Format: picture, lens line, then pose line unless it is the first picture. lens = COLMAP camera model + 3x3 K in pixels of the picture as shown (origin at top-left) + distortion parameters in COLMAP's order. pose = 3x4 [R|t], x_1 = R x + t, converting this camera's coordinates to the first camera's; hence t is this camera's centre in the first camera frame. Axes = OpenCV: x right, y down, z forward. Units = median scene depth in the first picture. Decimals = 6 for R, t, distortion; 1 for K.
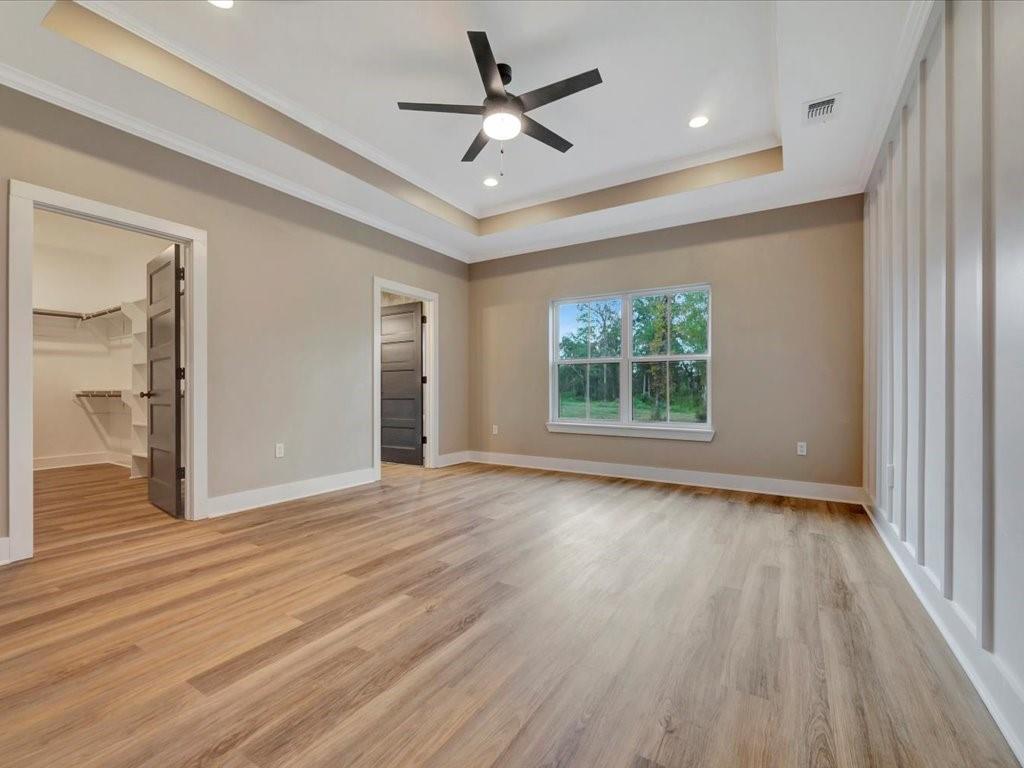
lens RADIAL K [[450.2, 0, 510.8], [0, 450.2, 397.1], [0, 0, 1]] dist [-0.010632, -0.000276]
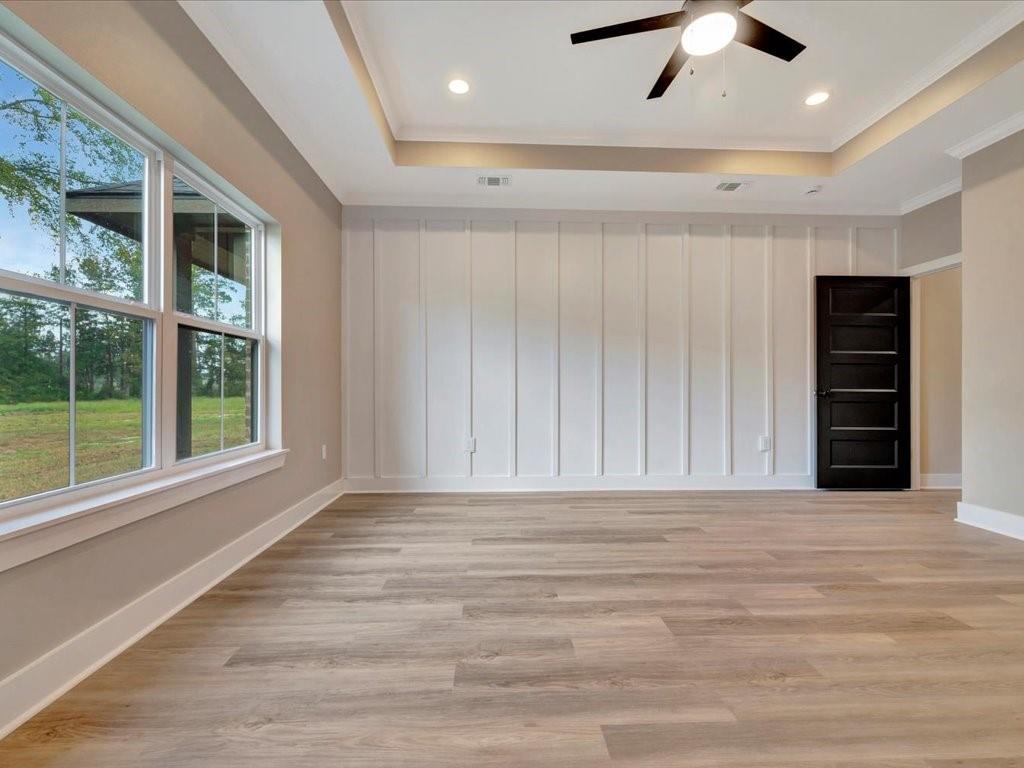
lens RADIAL K [[450.2, 0, 510.8], [0, 450.2, 397.1], [0, 0, 1]] dist [-0.010632, -0.000276]
pose [[-0.561290, -0.032008, 0.827000, -0.453737], [-0.002770, 0.999319, 0.036797, -0.024586], [-0.827615, 0.018363, -0.560996, 1.736957]]
